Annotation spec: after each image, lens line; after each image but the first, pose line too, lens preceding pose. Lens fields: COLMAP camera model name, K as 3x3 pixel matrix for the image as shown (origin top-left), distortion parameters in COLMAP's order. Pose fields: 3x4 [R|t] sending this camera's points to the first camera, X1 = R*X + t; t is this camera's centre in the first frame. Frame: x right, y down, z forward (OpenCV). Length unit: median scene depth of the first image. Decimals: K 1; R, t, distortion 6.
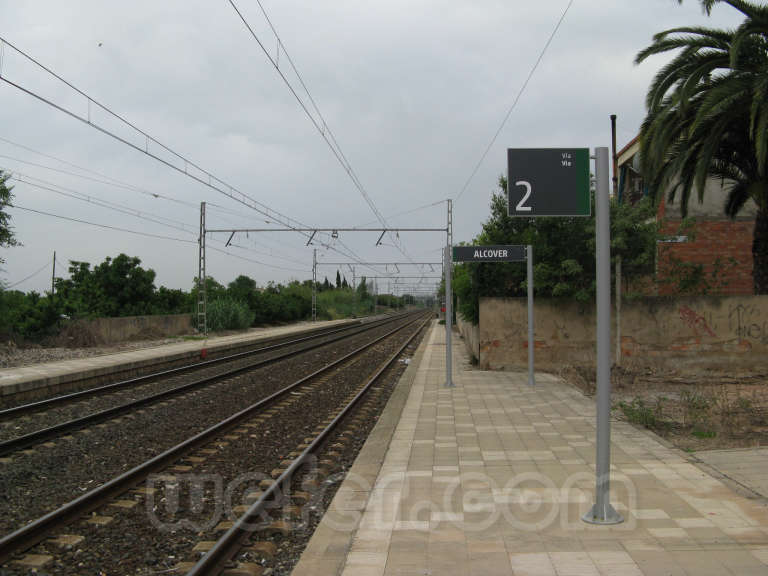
lens RADIAL K [[798.2, 0, 384.0], [0, 798.2, 288.0], [0, 0, 1]] dist [-0.201073, 0.241520]
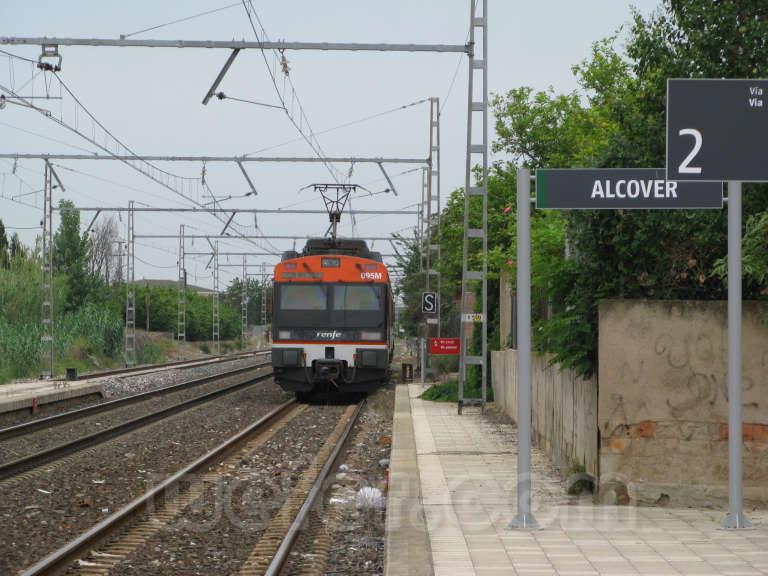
lens RADIAL K [[3651.3, 0, 384.0], [0, 3651.3, 288.0], [0, 0, 1]] dist [-0.025099, 7.851996]
pose [[0.997610, 0.009536, 0.068435, -0.033142], [-0.010208, 0.999903, 0.009476, -0.003054], [-0.068338, -0.010152, 0.997611, -0.234086]]
